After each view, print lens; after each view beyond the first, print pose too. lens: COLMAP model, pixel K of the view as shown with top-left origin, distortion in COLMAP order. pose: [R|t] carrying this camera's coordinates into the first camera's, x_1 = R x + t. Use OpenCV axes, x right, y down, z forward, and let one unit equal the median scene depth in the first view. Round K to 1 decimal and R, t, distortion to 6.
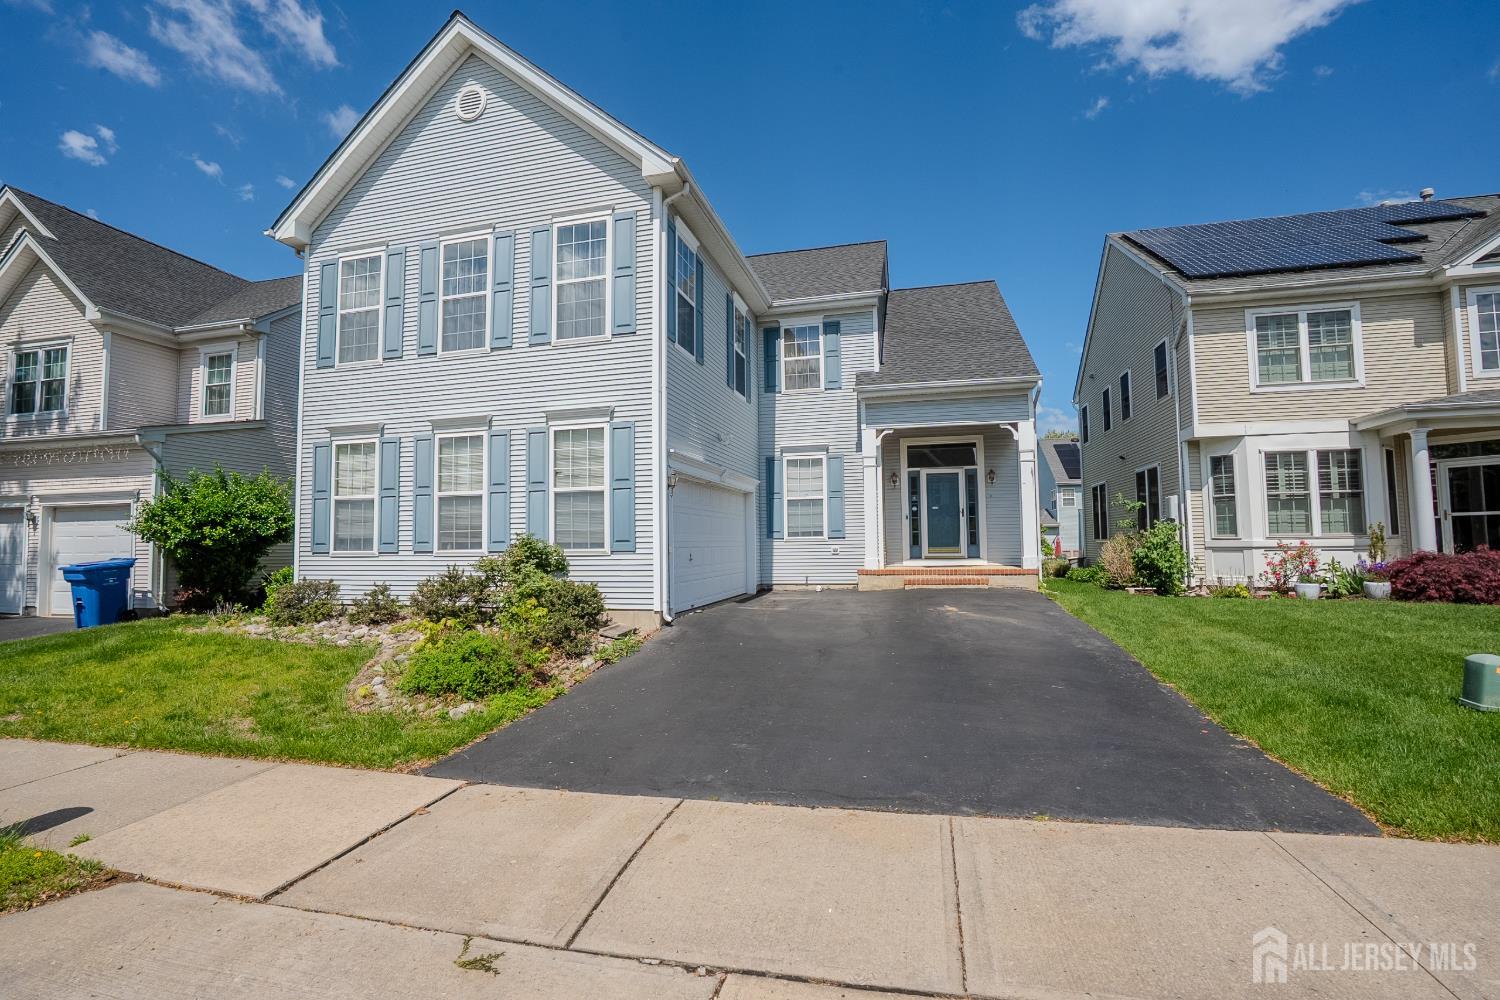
lens RADIAL K [[687.5, 0, 747.0], [0, 687.5, 501.1], [0, 0, 1]] dist [-0.062327, 0.022808]
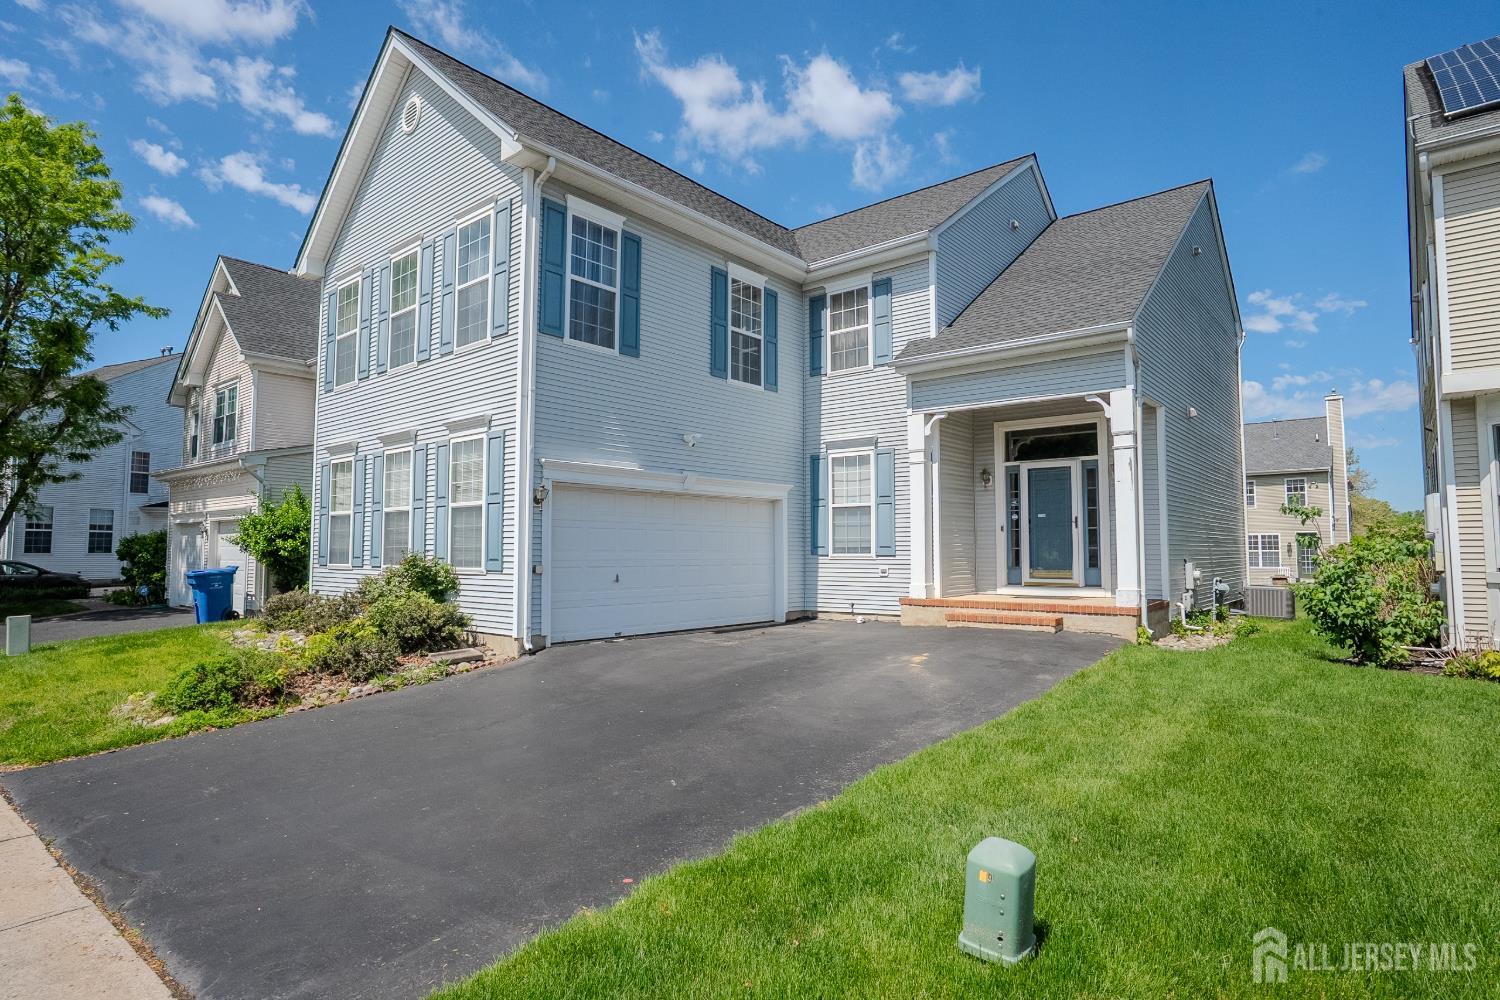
lens RADIAL K [[795.7, 0, 750.7], [0, 795.7, 499.3], [0, 0, 1]] dist [-0.026641, 0.000654]
pose [[0.901137, -0.015663, -0.433252, 0.384574], [0.015036, 0.999875, -0.004874, -0.008532], [0.433274, -0.002123, 0.901260, 0.118206]]
